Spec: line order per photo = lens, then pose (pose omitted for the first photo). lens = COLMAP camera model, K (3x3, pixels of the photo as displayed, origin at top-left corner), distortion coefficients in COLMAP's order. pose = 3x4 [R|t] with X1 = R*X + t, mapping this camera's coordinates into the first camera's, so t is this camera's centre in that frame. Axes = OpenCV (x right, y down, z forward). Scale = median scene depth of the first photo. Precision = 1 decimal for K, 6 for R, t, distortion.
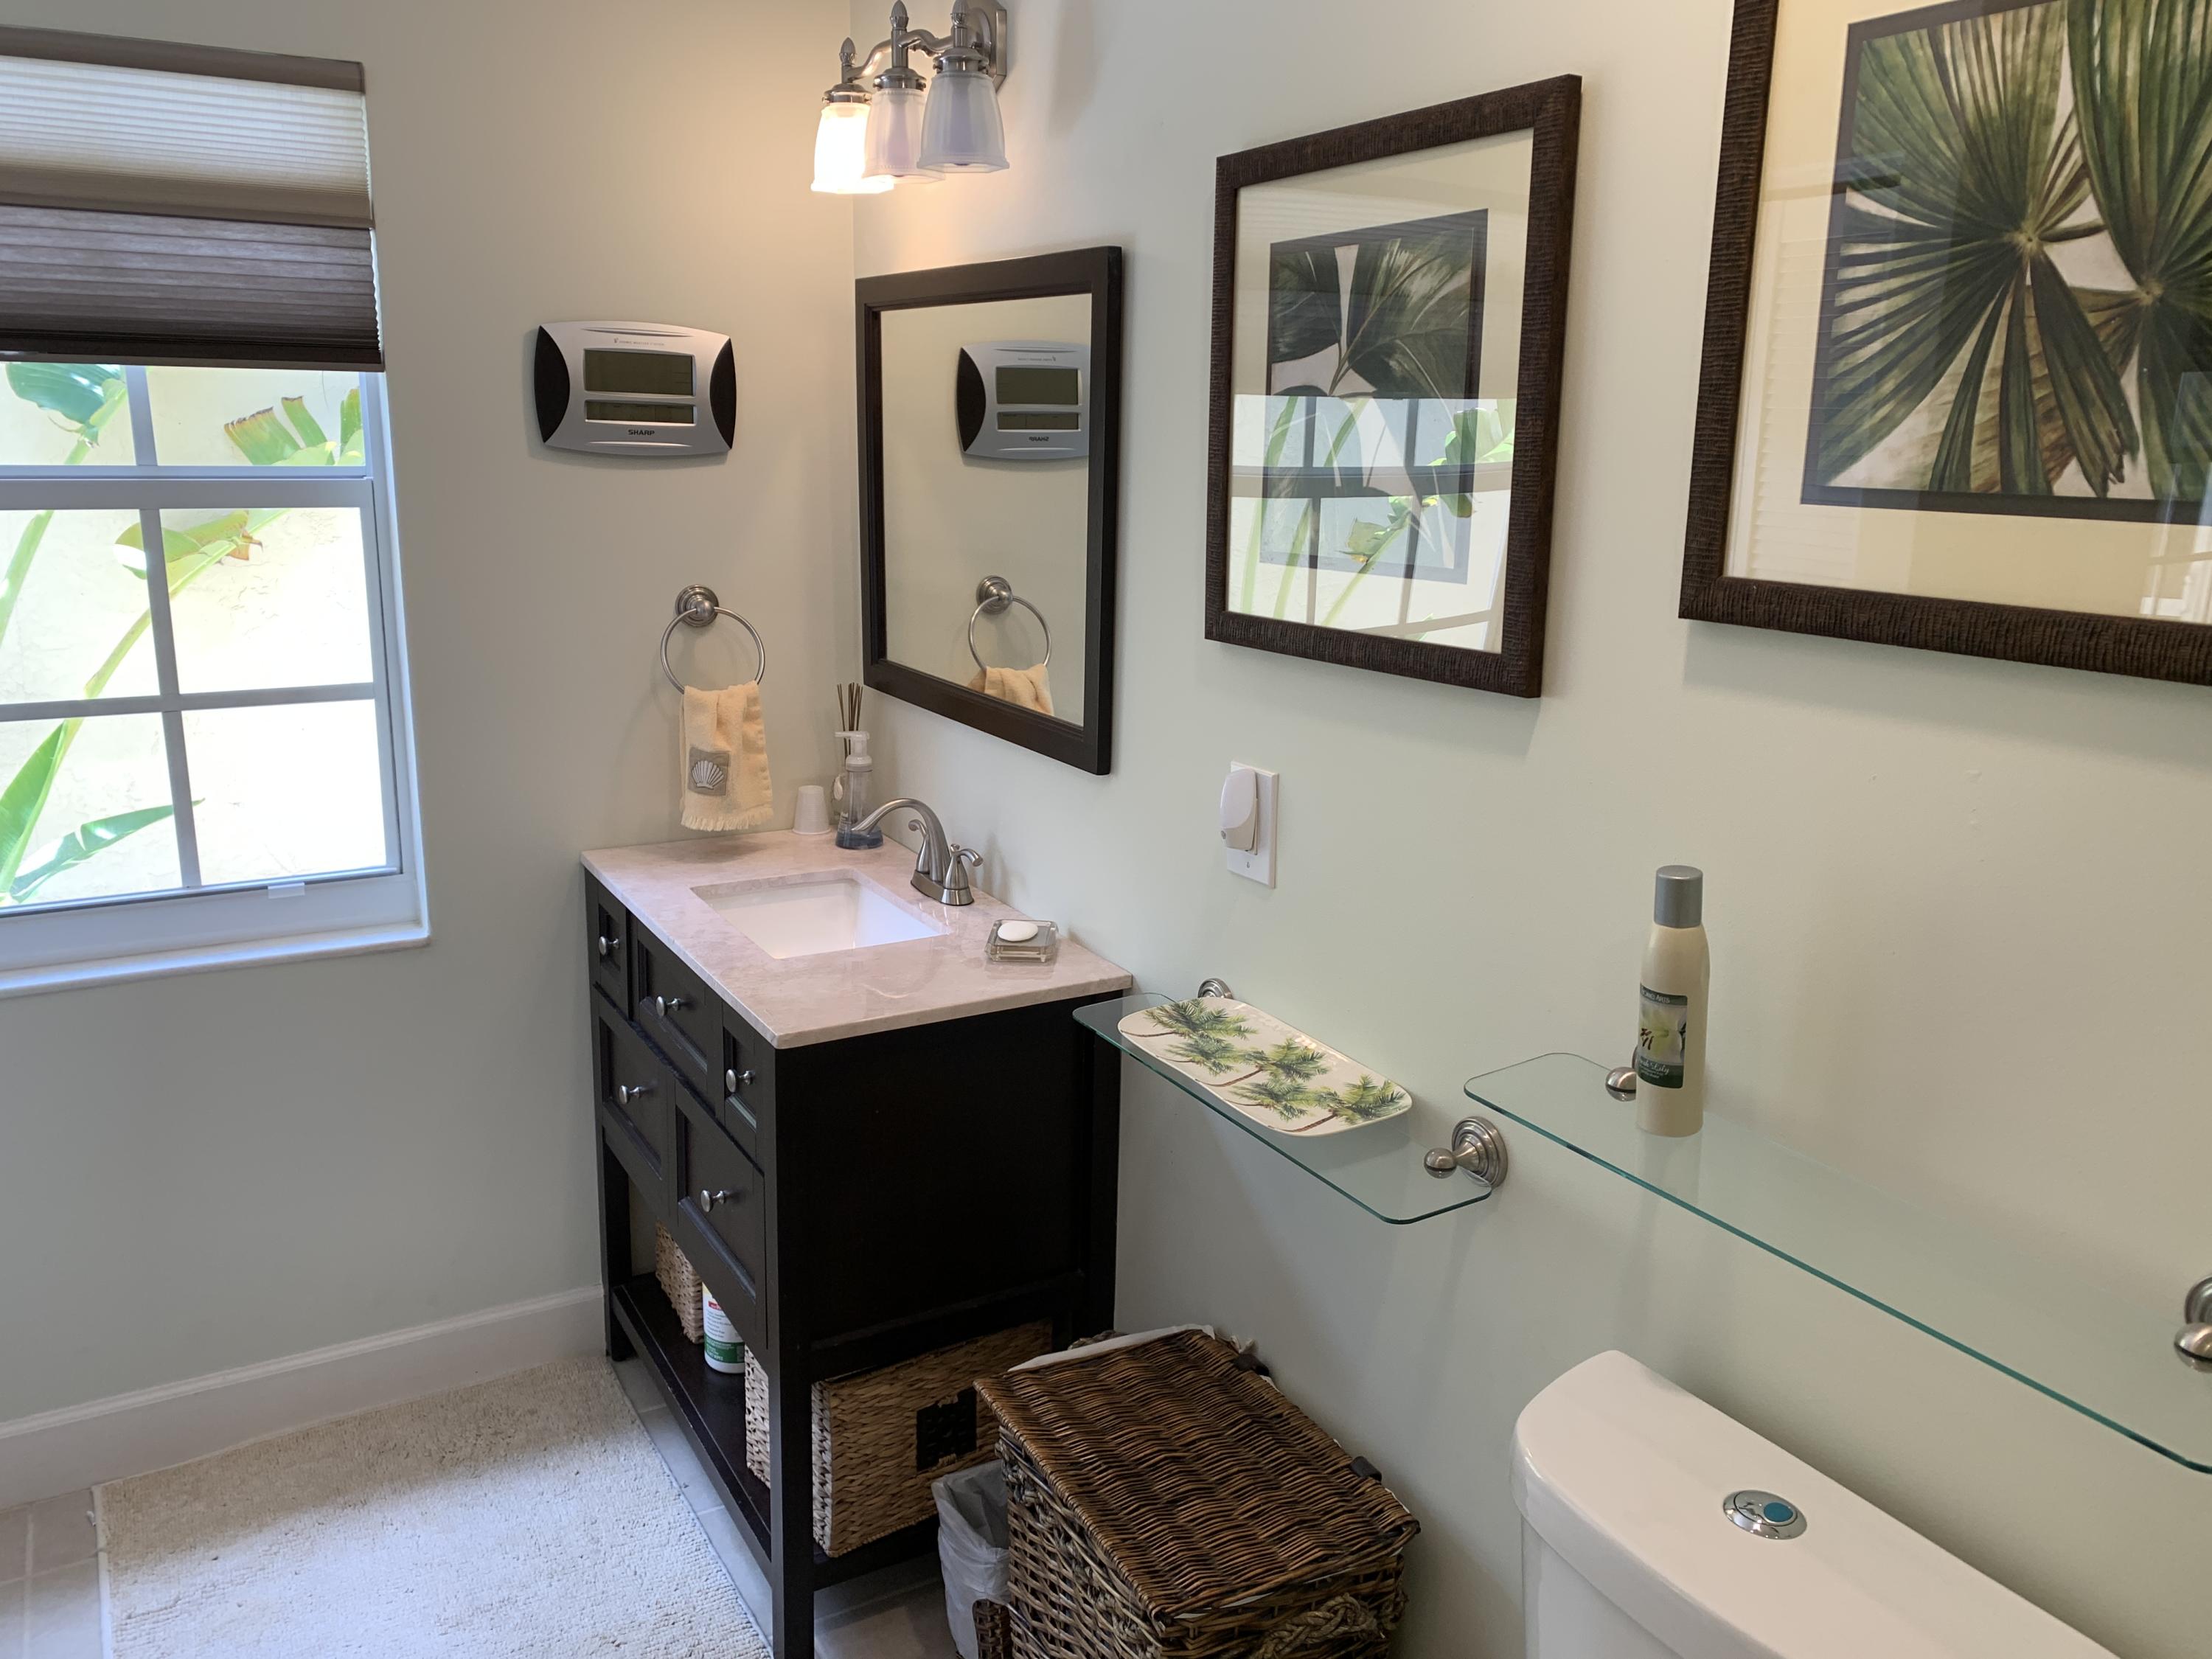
lens RADIAL K [[1684.6, 0, 1098.6], [0, 1684.6, 816.2], [0, 0, 1]] dist [0.039971, -0.040510]
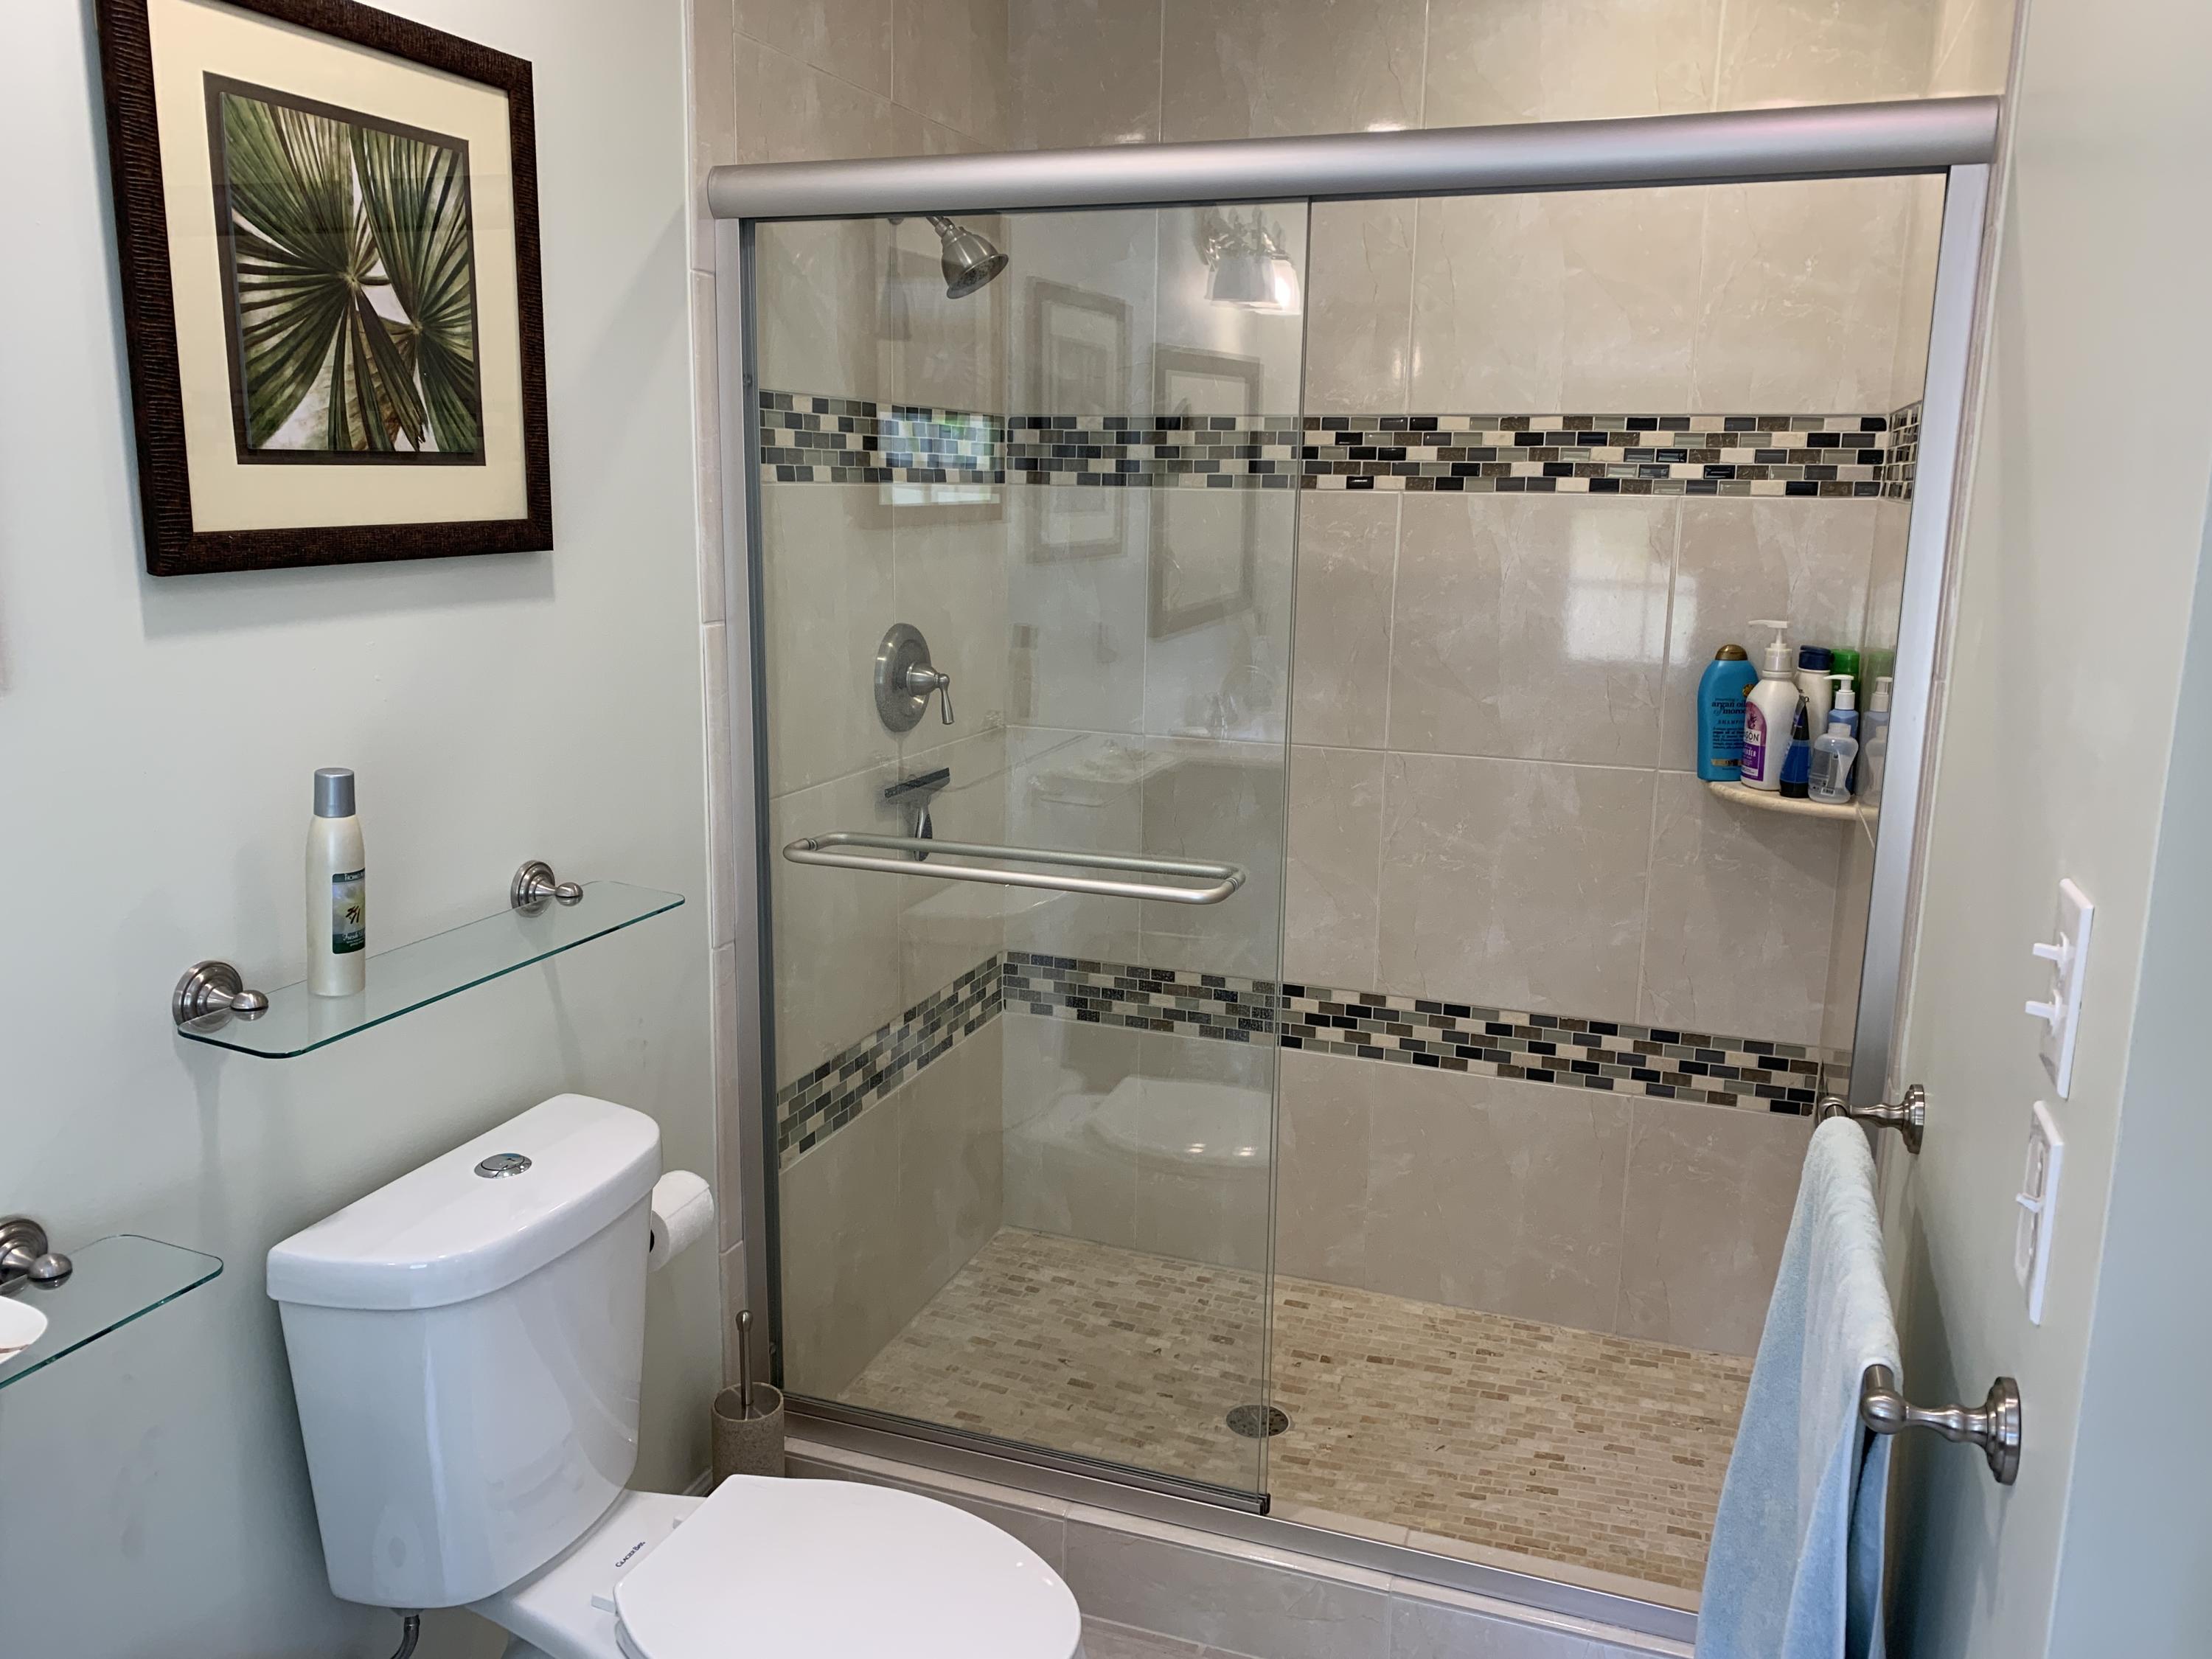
lens RADIAL K [[1684.6, 0, 1097.2], [0, 1684.6, 829.2], [0, 0, 1]] dist [0.039971, -0.040510]
pose [[-0.650477, -0.180156, 0.737851, -1.018615], [0.152603, 0.920652, 0.359321, -0.315398], [-0.744038, 0.346329, -0.571370, 1.461447]]
